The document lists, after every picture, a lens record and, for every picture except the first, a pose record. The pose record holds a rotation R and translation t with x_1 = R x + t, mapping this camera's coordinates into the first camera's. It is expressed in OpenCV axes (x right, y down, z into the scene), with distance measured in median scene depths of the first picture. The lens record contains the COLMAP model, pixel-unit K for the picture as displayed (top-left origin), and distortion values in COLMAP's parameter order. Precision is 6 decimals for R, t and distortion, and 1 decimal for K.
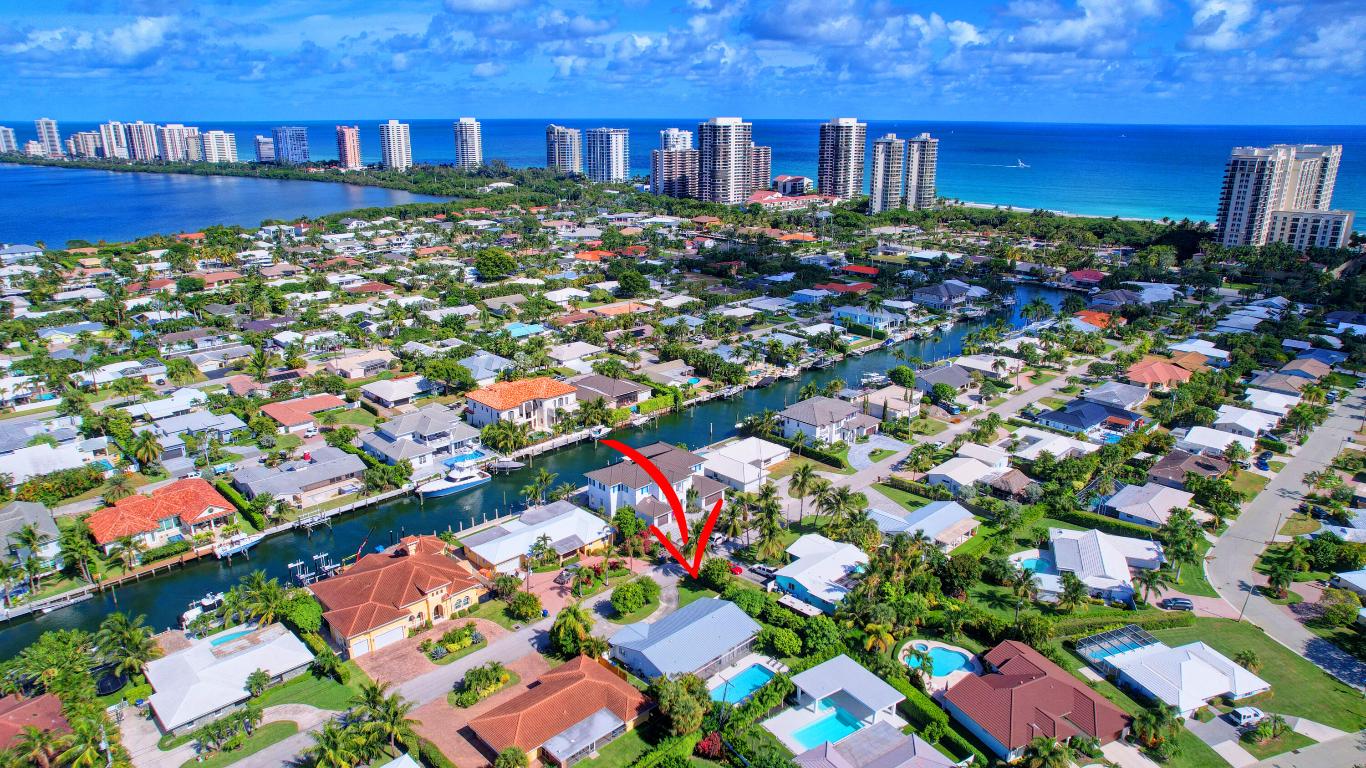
lens RADIAL K [[872.9, 0, 685.3], [0, 872.9, 385.1], [0, 0, 1]] dist [-0.071698, 0.064491]
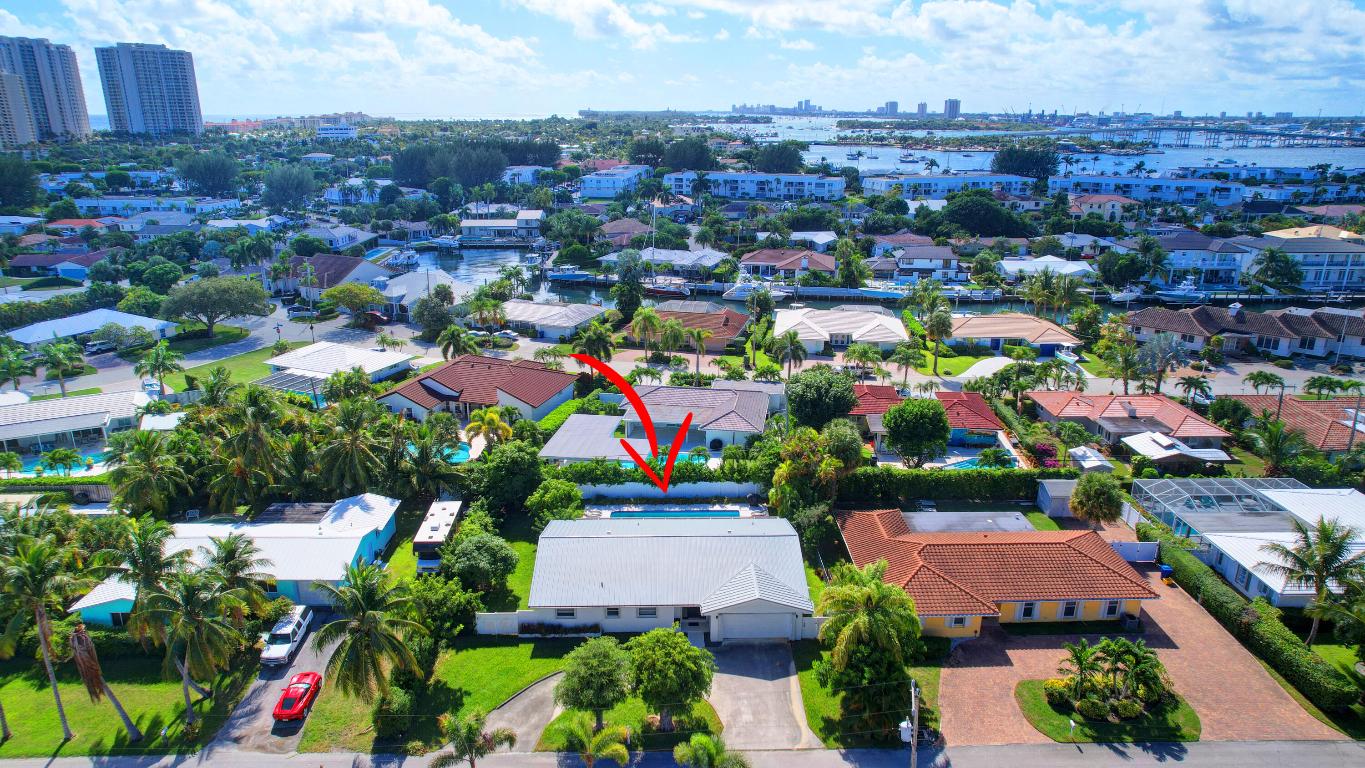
lens RADIAL K [[872.3, 0, 684.8], [0, 872.3, 385.1], [0, 0, 1]] dist [-0.071698, 0.064491]
pose [[-0.730913, -0.211691, 0.648809, -0.149705], [0.199335, 0.843003, 0.499612, -0.020144], [-0.652711, 0.494503, -0.573964, 0.607203]]
